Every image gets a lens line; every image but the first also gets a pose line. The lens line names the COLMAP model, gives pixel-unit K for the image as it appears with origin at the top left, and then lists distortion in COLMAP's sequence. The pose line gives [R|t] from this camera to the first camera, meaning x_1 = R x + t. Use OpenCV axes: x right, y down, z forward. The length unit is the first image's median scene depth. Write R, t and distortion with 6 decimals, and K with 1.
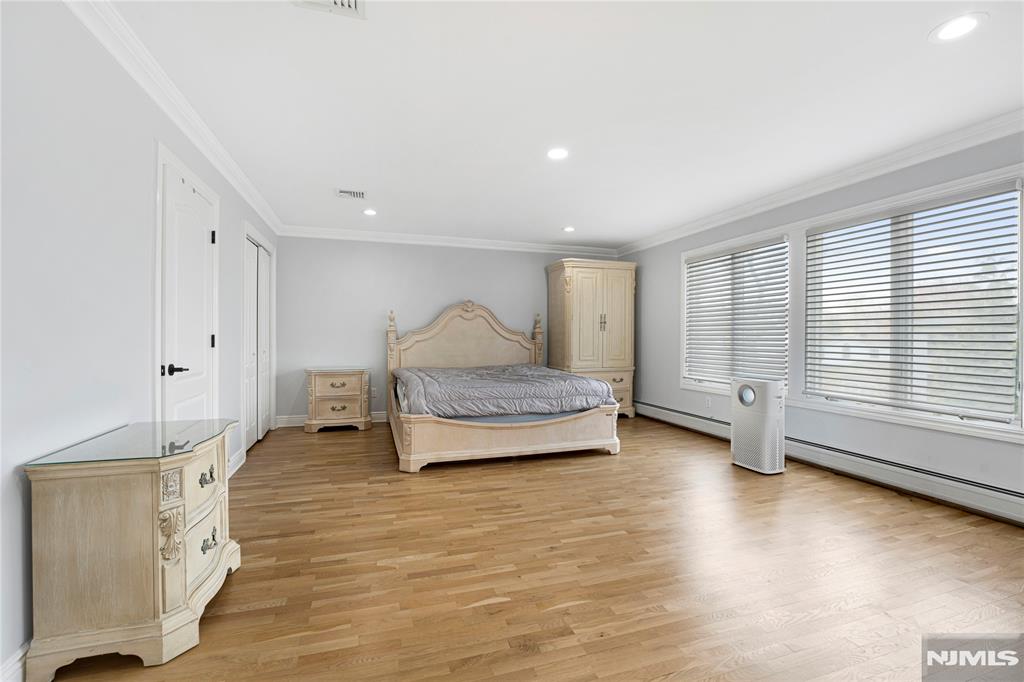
lens RADIAL K [[441.4, 0, 512.5], [0, 441.4, 335.4], [0, 0, 1]] dist [-0.002304, -0.000354]
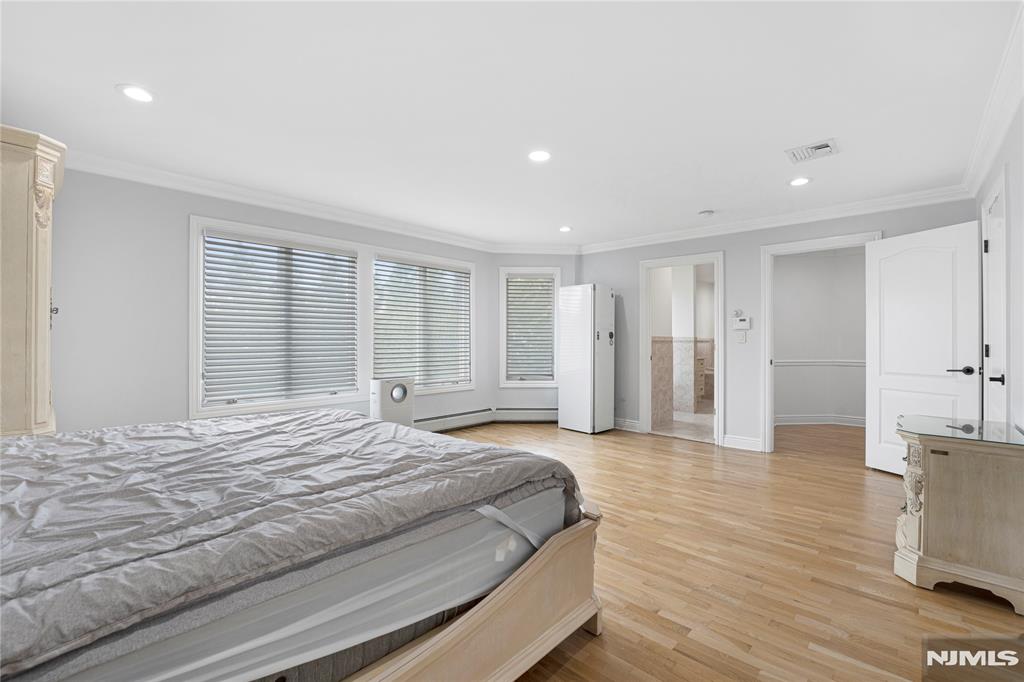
lens RADIAL K [[449.3, 0, 512.1], [0, 449.3, 338.6], [0, 0, 1]] dist [-0.001103, -0.000175]
pose [[-0.496990, 0.000692, 0.867756, -0.833644], [-0.002056, 0.999996, -0.001975, -0.008570], [-0.867754, -0.002765, -0.496987, 1.763789]]
